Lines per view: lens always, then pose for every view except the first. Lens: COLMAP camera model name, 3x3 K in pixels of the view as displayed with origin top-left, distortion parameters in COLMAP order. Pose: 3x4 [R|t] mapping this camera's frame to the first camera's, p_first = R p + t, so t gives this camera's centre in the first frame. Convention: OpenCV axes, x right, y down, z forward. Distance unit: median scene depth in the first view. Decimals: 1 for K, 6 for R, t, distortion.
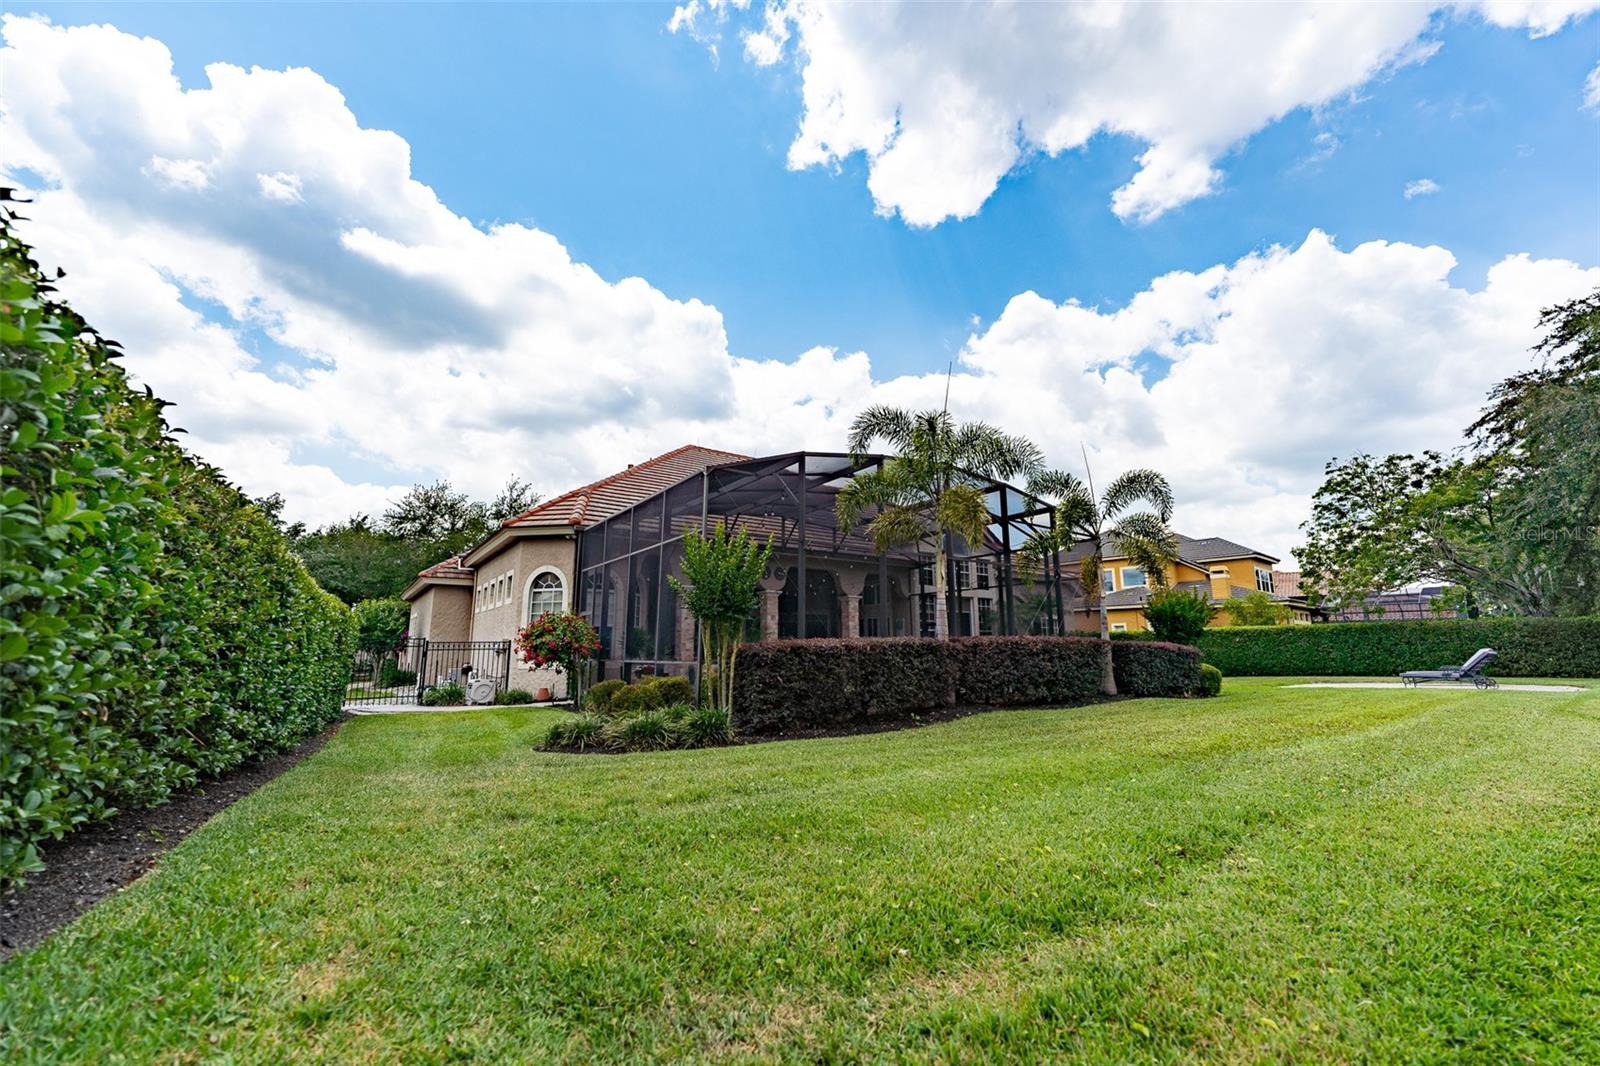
lens RADIAL K [[643.3, 0, 800.0], [0, 643.3, 533.0], [0, 0, 1]] dist [-0.000792, 0.000183]
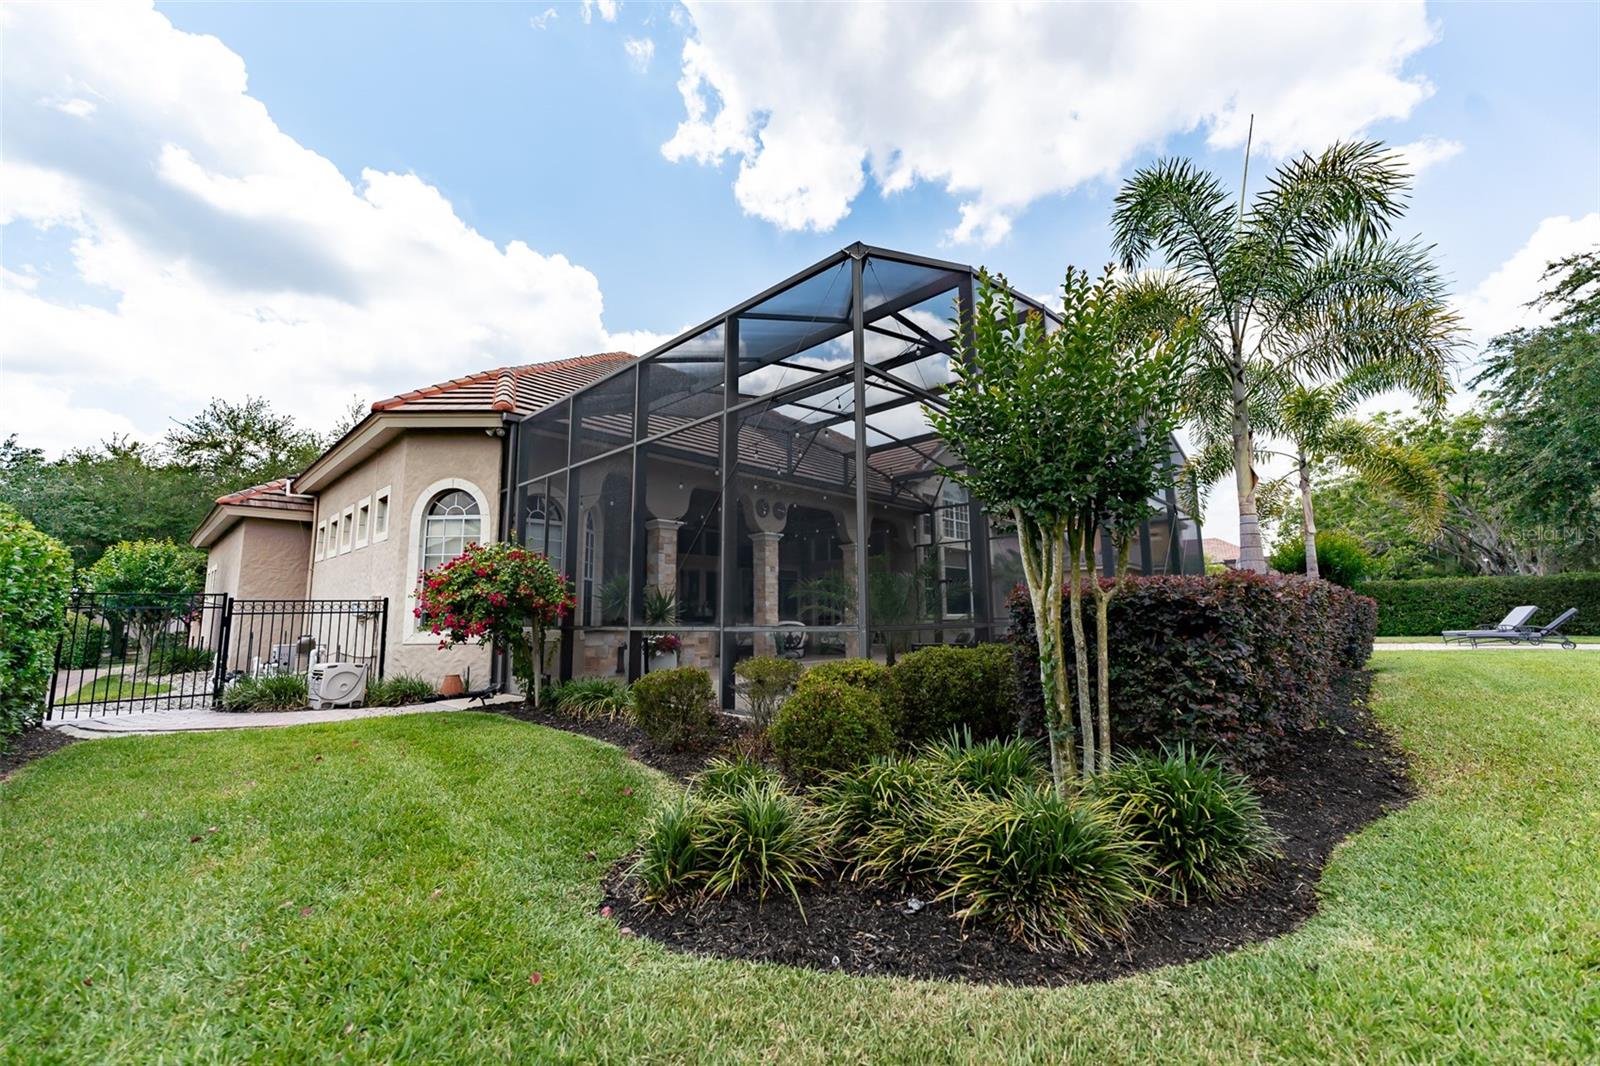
lens RADIAL K [[621.3, 0, 785.1], [0, 621.3, 532.9], [0, 0, 1]] dist [-0.001982, 0.000418]
pose [[0.980078, 0.019173, 0.197684, -0.180344], [-0.027905, 0.998750, 0.041480, 0.064070], [-0.196641, -0.046170, 0.979388, 0.318644]]
